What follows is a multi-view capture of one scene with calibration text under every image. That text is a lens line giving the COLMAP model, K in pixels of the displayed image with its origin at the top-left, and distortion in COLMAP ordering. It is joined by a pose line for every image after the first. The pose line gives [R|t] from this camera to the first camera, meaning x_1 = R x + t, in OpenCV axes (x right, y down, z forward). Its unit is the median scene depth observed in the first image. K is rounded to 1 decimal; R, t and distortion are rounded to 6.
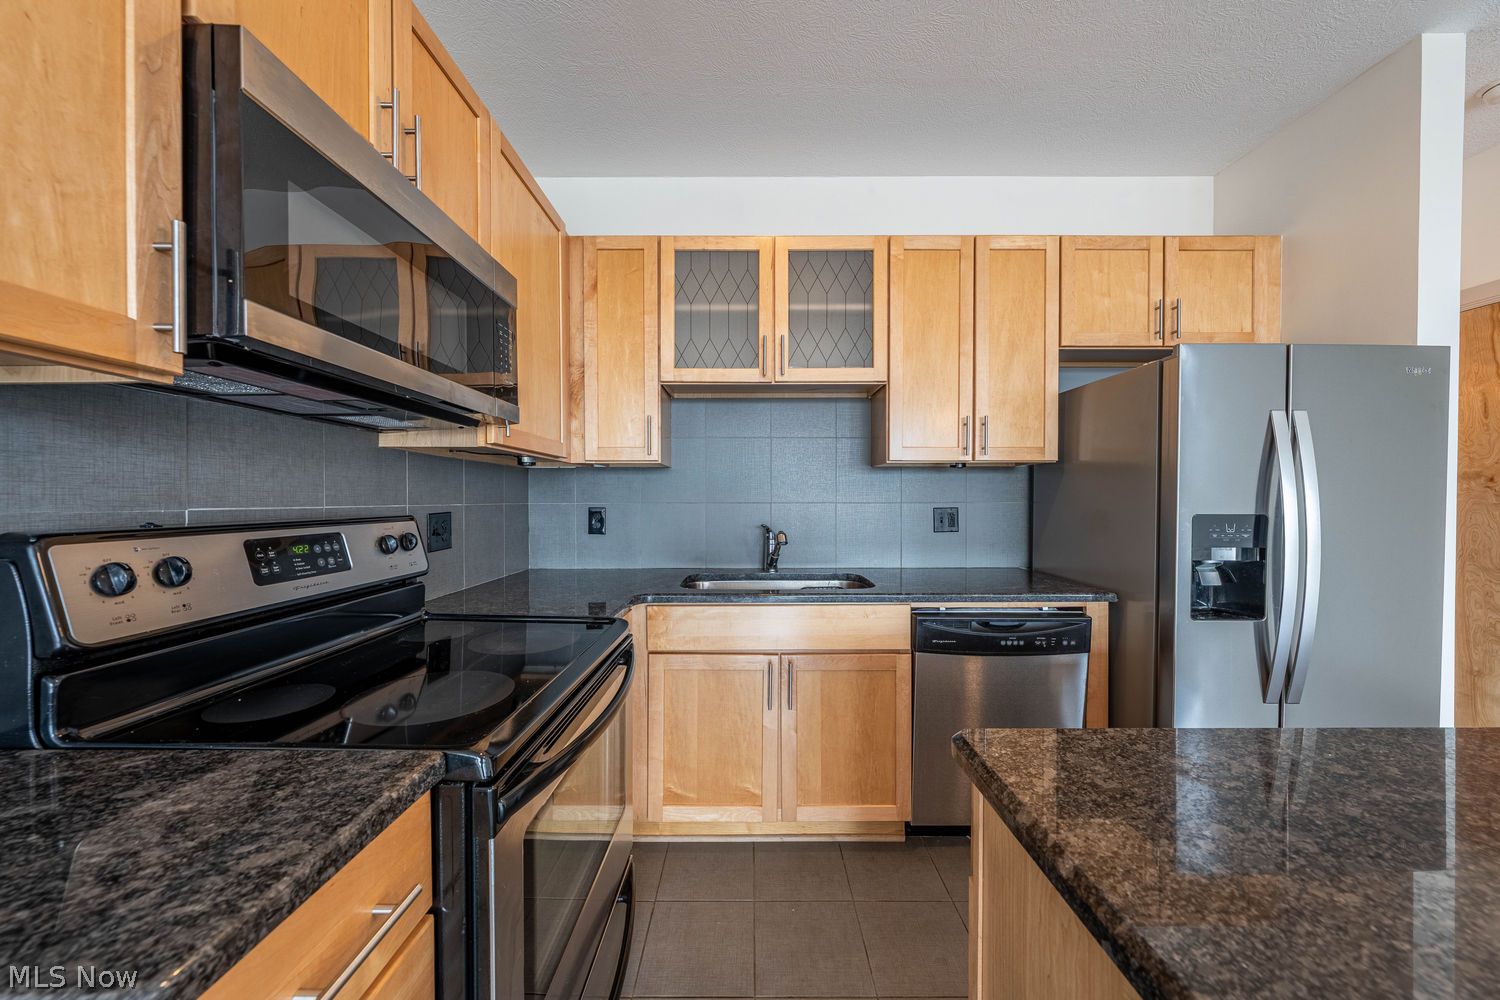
lens RADIAL K [[517.3, 0, 742.5], [0, 517.3, 505.1], [0, 0, 1]] dist [-0.000959, -0.000341]
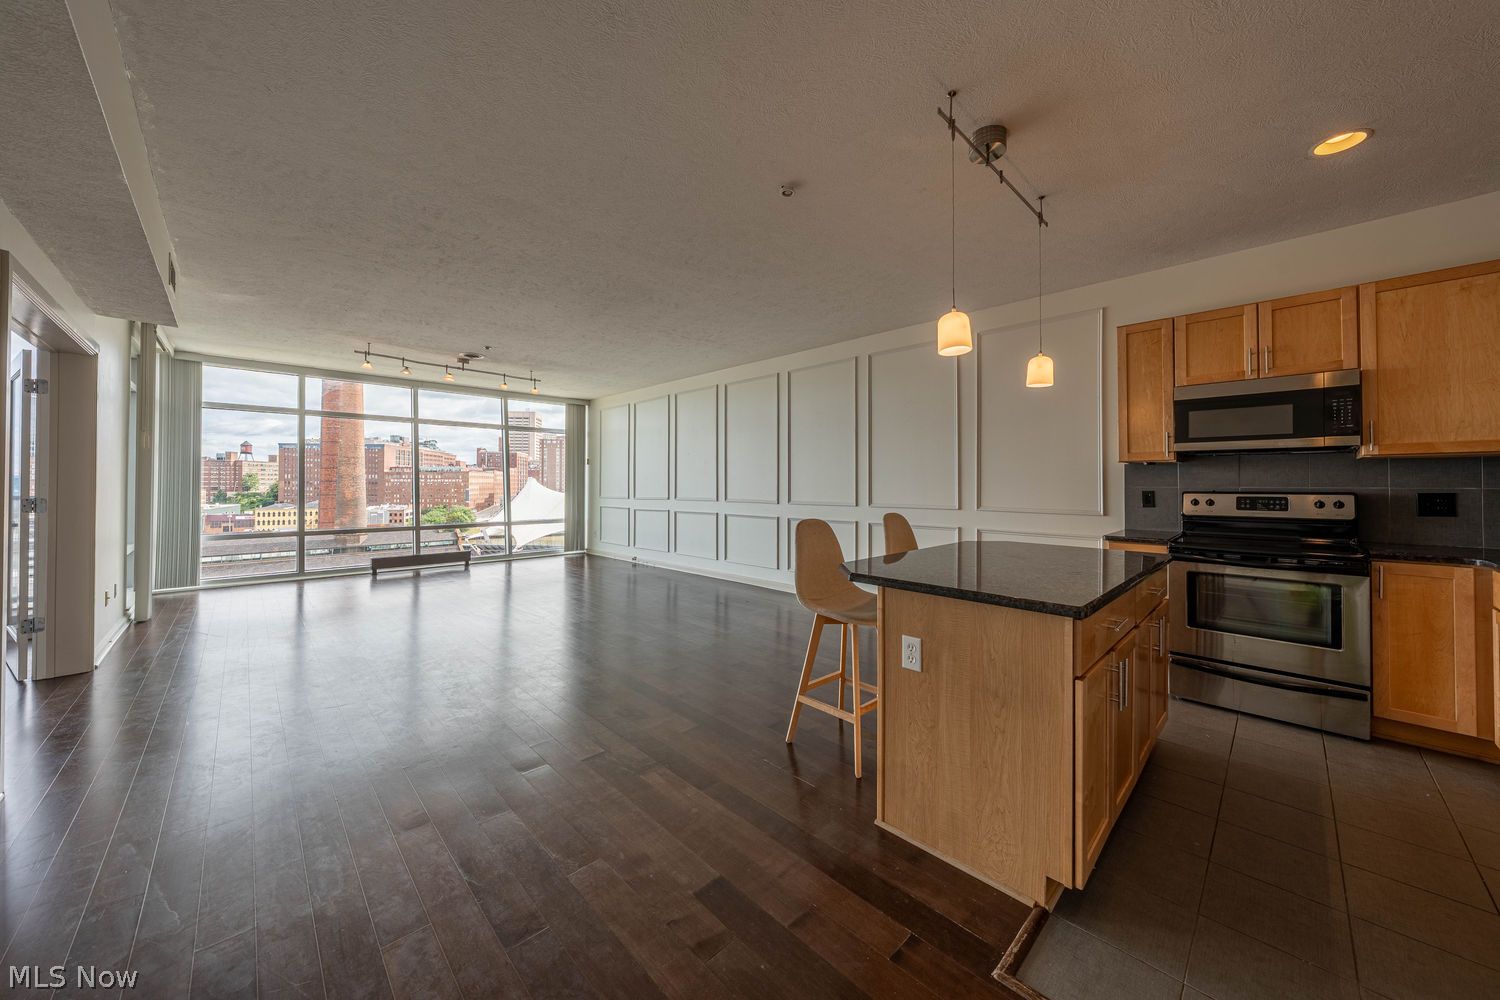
lens RADIAL K [[517.3, 0, 756.9], [0, 517.3, 477.8], [0, 0, 1]] dist [-0.000959, -0.000341]
pose [[-0.716011, -0.005456, -0.698068, 1.726012], [-0.004806, 0.999984, -0.002887, -0.014364], [0.698073, 0.001288, -0.716026, 0.568013]]
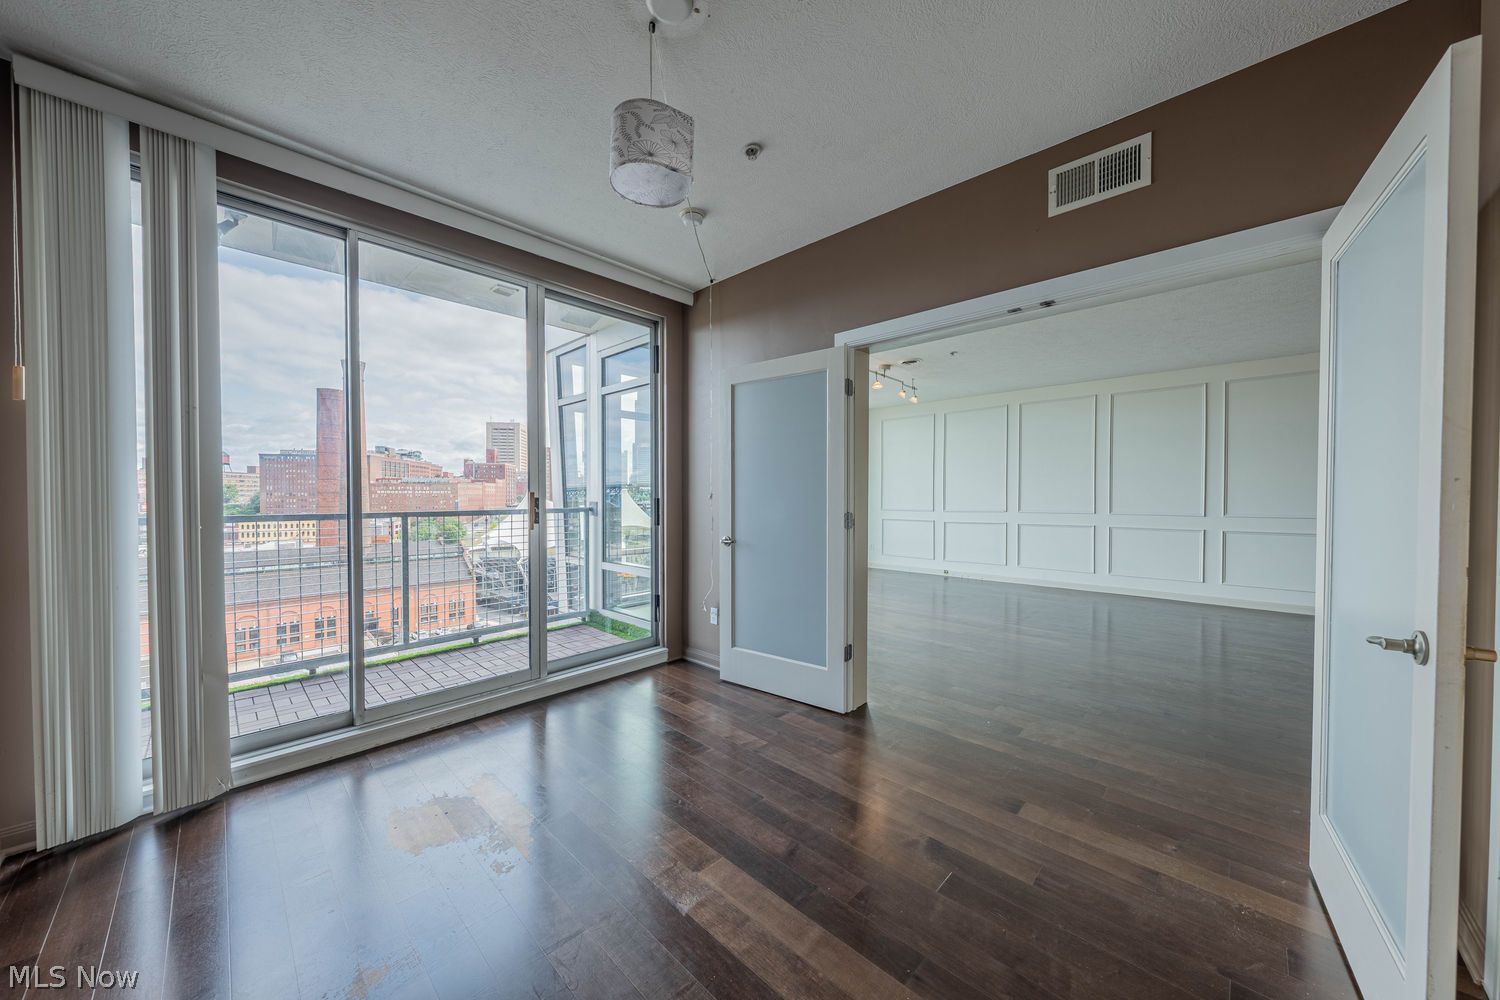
lens RADIAL K [[517.3, 0, 752.2], [0, 517.3, 505.4], [0, 0, 1]] dist [-0.000959, -0.000341]
pose [[-0.696985, 0.014980, -0.716929, 3.426724], [-0.006175, 0.999619, 0.026890, 0.002730], [0.717059, 0.023169, -0.696627, -1.283852]]
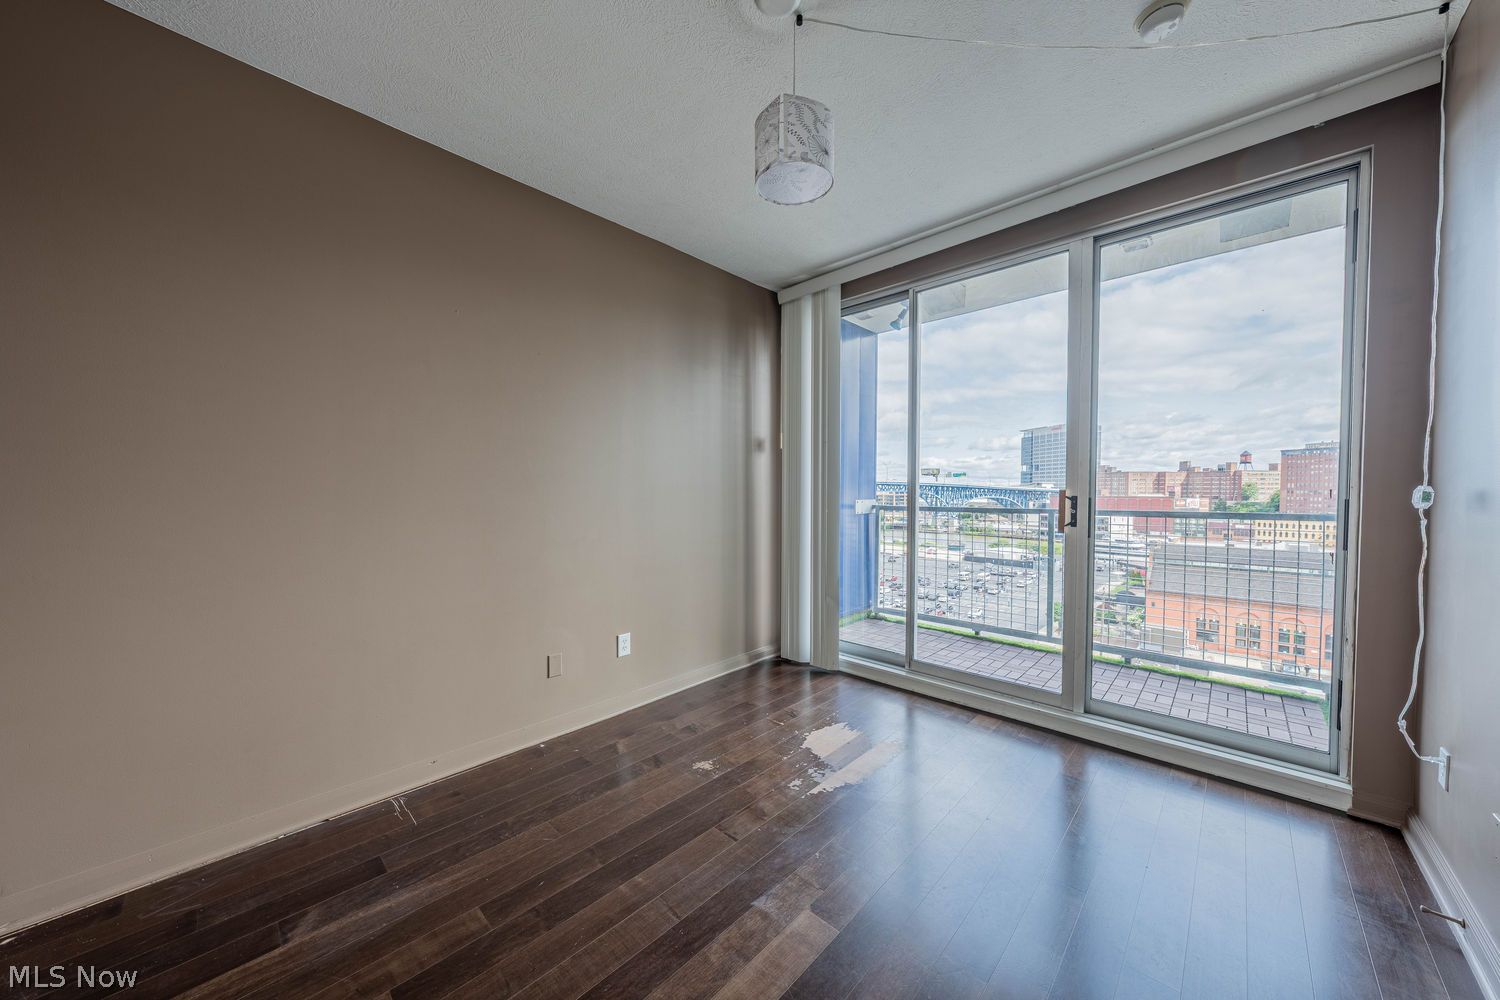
lens RADIAL K [[517.3, 0, 748.8], [0, 517.3, 502.3], [0, 0, 1]] dist [-0.000959, -0.000341]
pose [[-0.719463, -0.014646, 0.694376, 2.441081], [0.004924, 0.999645, 0.026186, 0.005159], [-0.694513, 0.022258, -0.719136, -1.324954]]
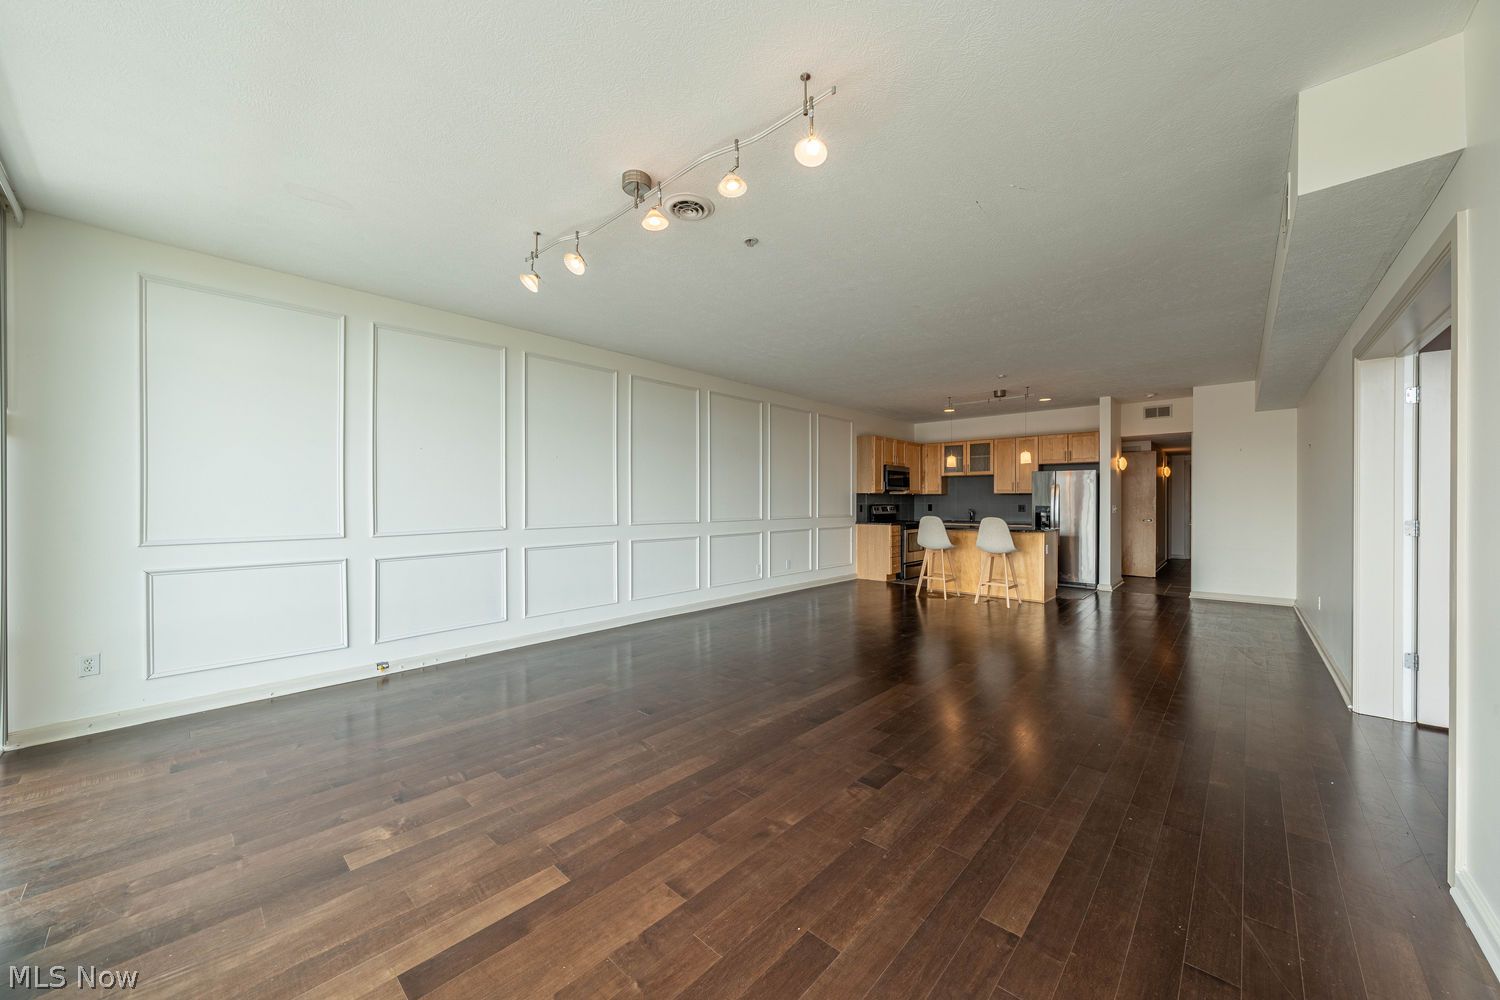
lens RADIAL K [[543.9, 0, 782.0], [0, 543.9, 504.2], [0, 0, 1]] dist [0.001023, -0.000262]
pose [[0.750606, 0.004683, -0.660733, 1.930574], [-0.007979, 0.999966, -0.001978, 0.023156], [0.660701, 0.006757, 0.750618, -3.457388]]
